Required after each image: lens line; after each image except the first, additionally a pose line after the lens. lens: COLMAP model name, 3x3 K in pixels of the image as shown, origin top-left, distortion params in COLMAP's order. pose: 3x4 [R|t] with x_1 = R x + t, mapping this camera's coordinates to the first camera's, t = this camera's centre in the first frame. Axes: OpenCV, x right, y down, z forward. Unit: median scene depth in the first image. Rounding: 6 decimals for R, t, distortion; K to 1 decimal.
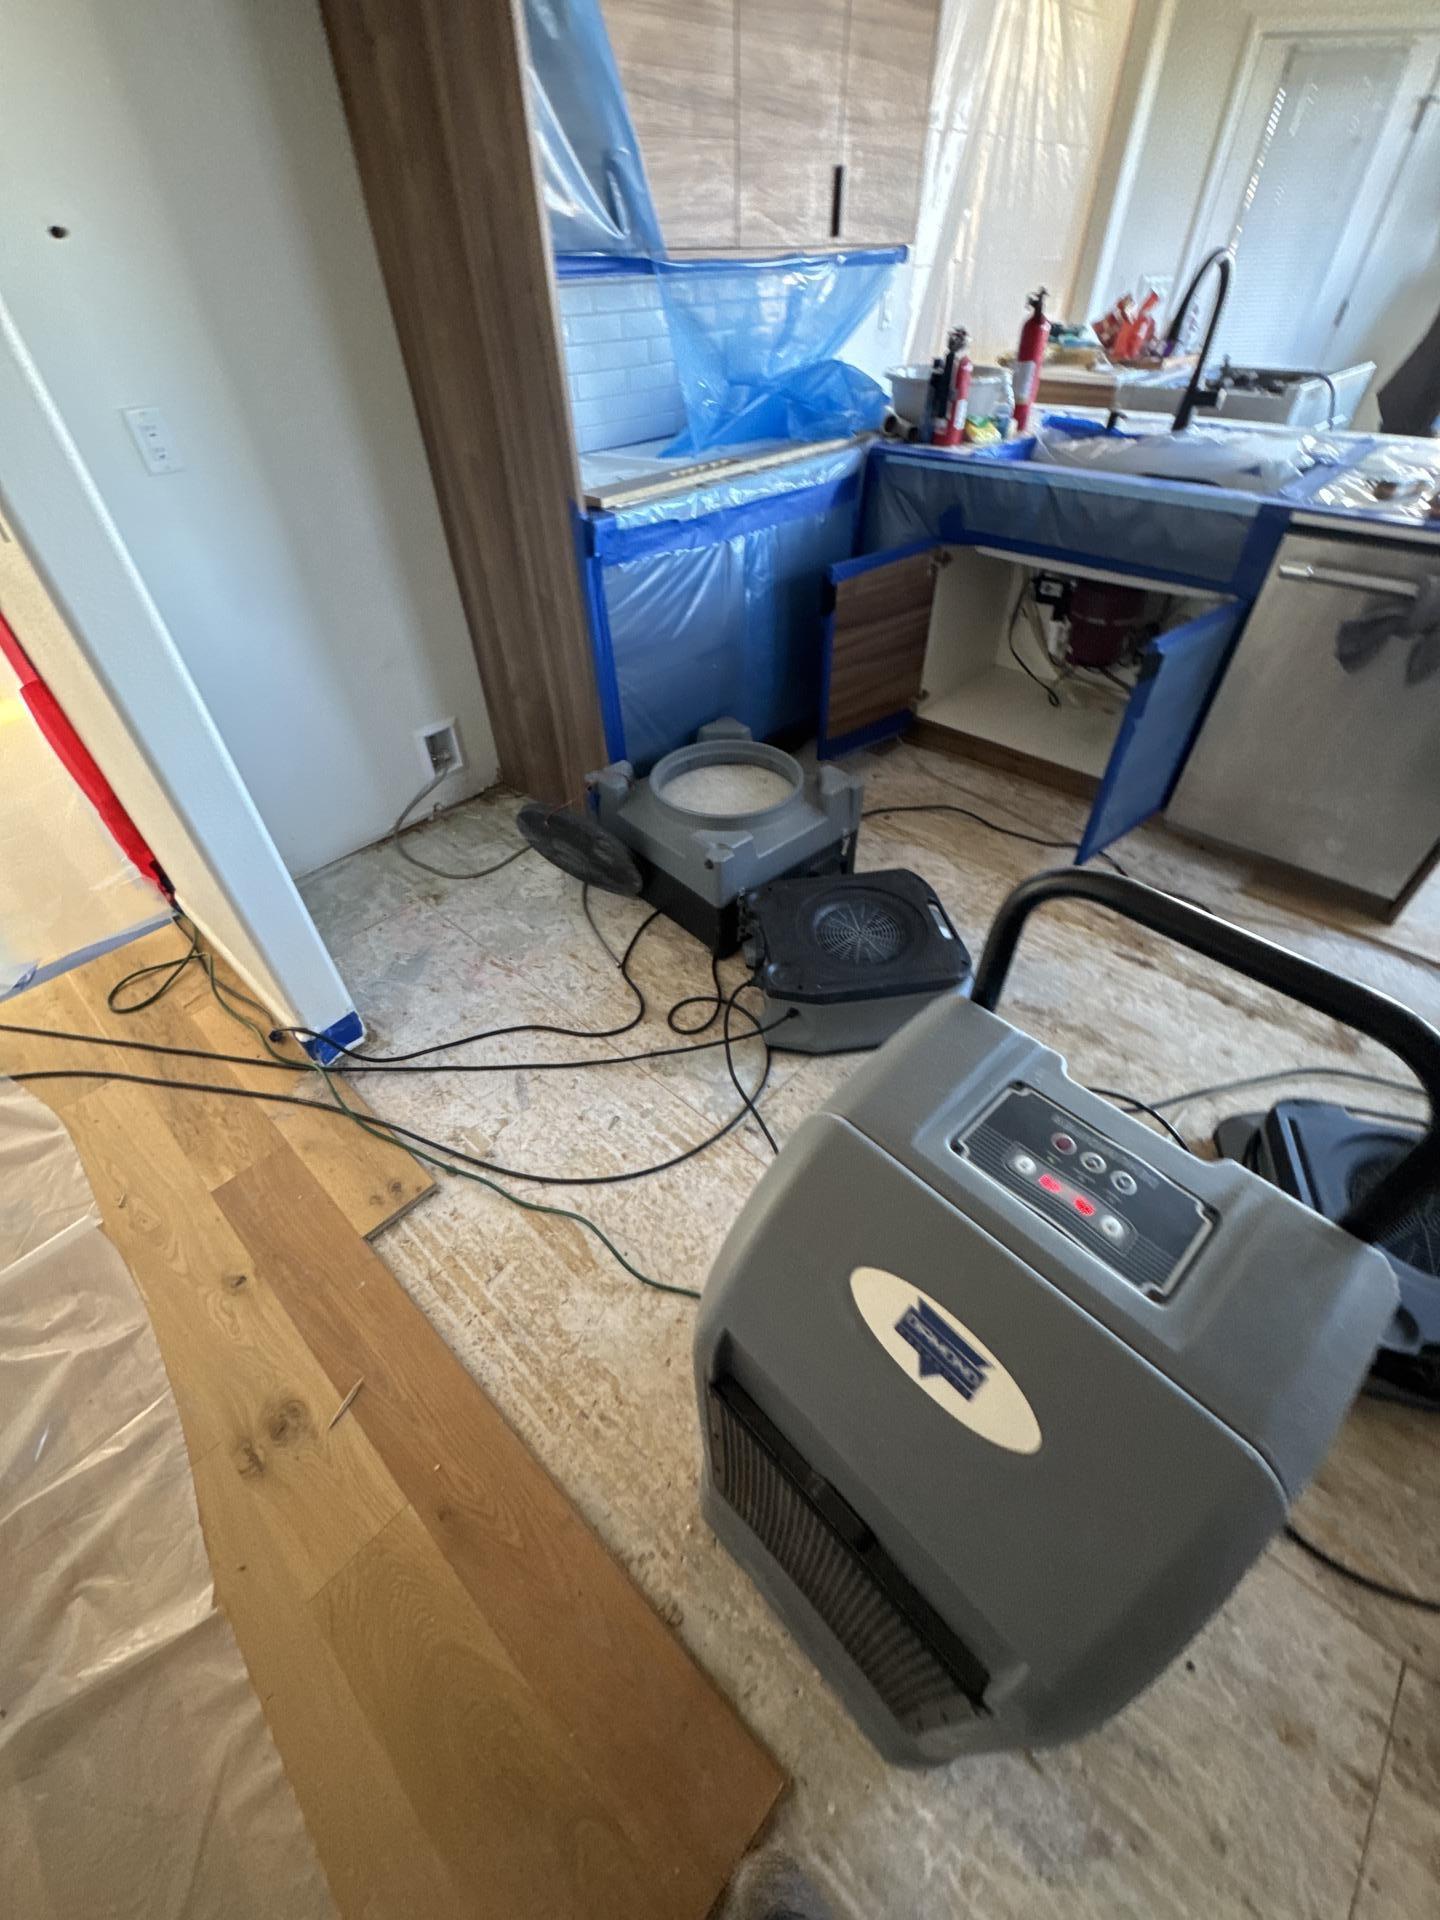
lens RADIAL K [[761.4, 0, 734.1], [0, 761.4, 965.9], [0, 0, 1]] dist [-0.003471, 0.000173]
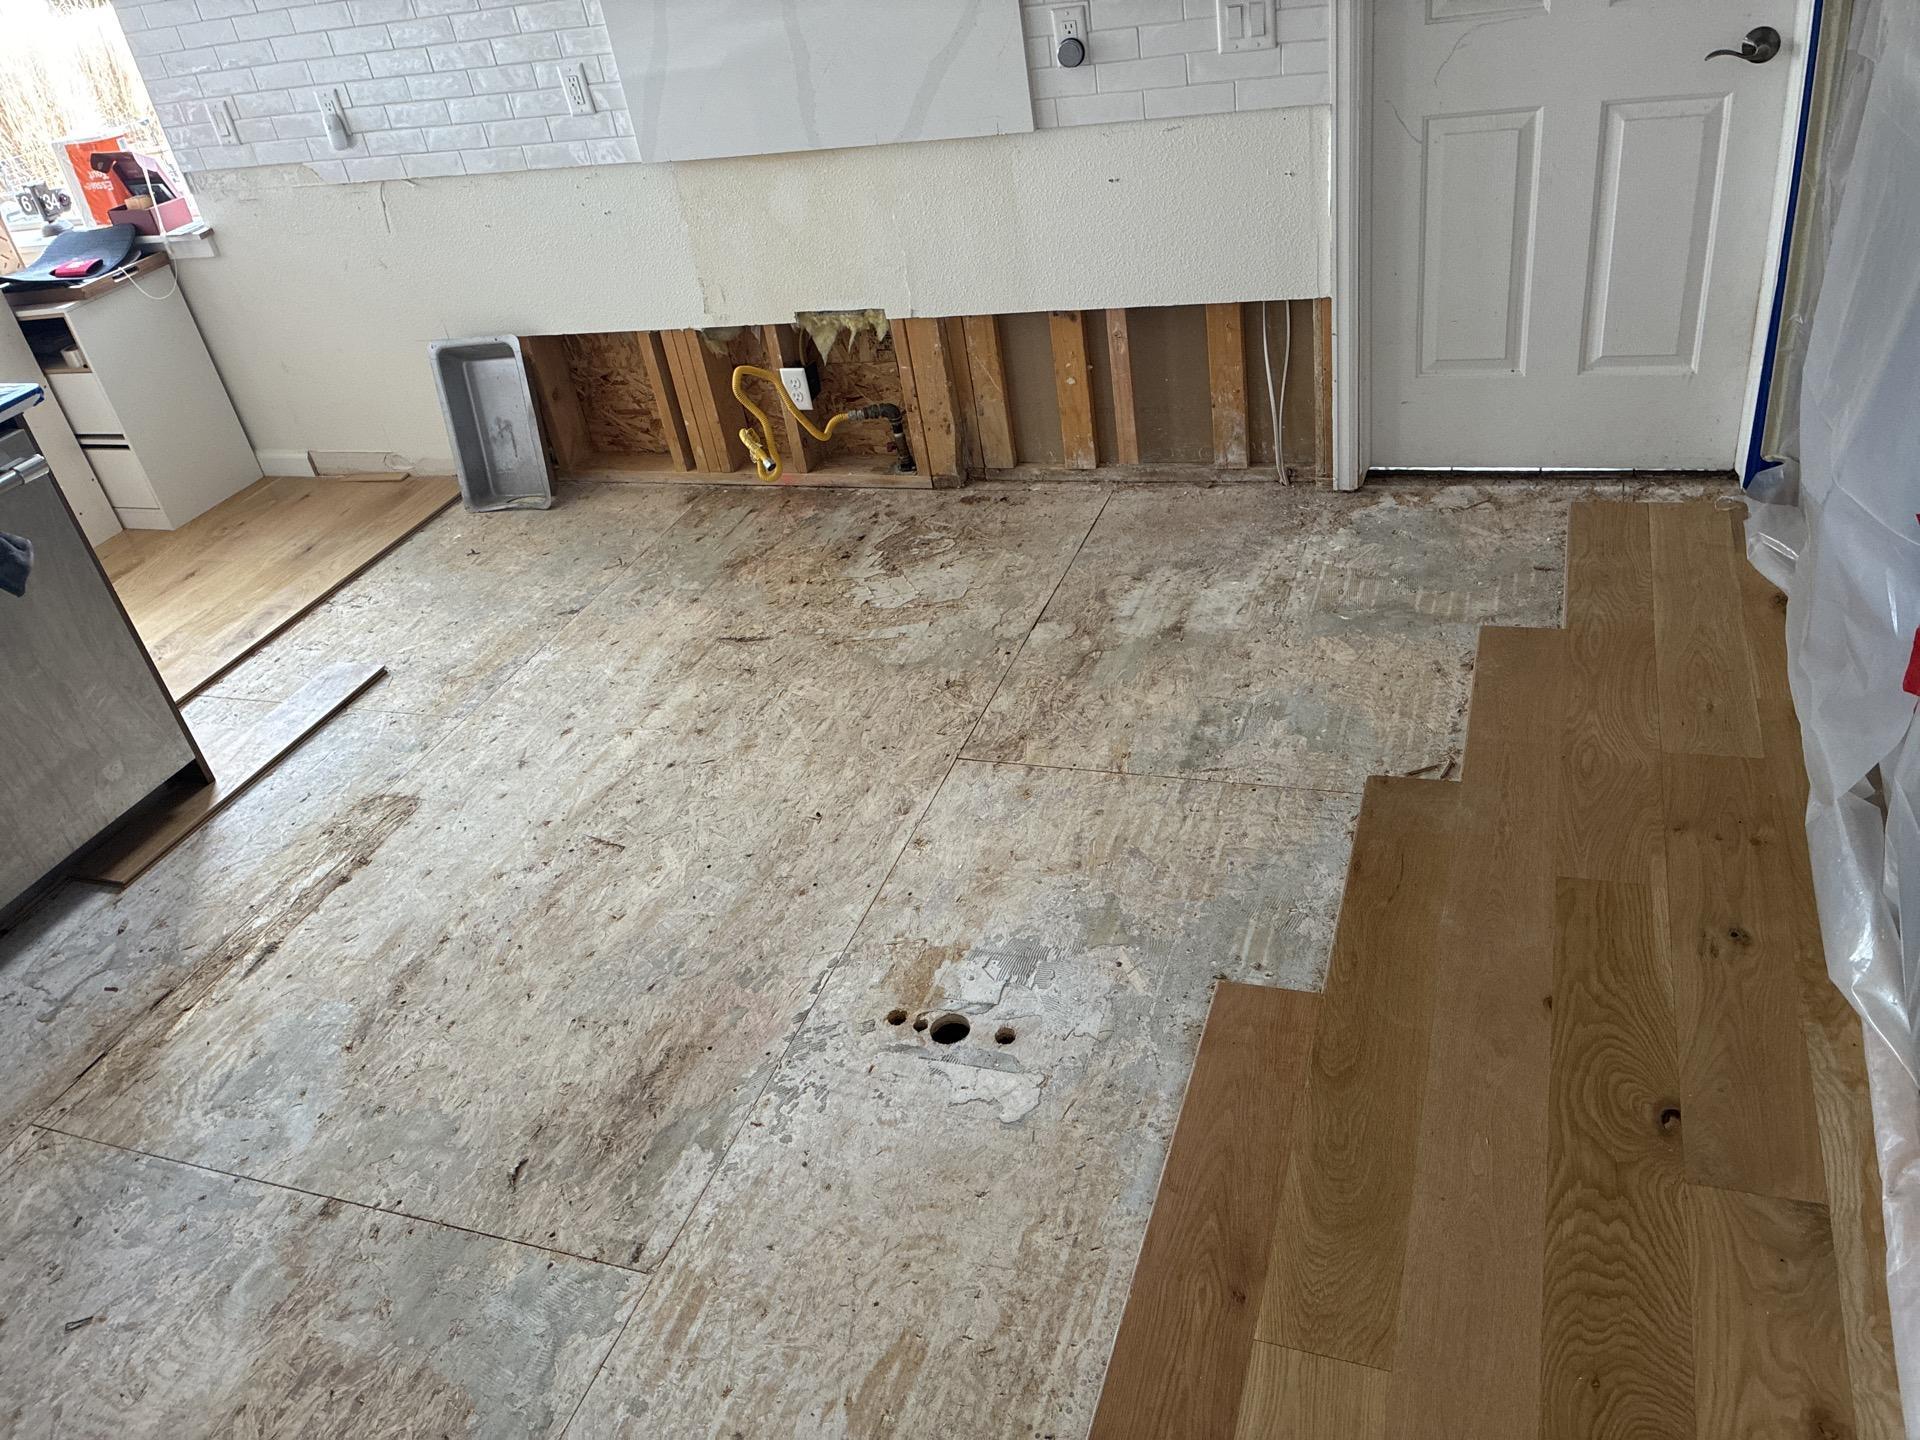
lens RADIAL K [[1442.4, 0, 949.5], [0, 1442.4, 713.3], [0, 0, 1]] dist [0.048031, -0.041807]
pose [[-0.373283, -0.438804, 0.817380, -0.737533], [0.745261, 0.382872, 0.545890, -0.363665], [-0.552491, 0.812933, 0.184104, 0.205819]]
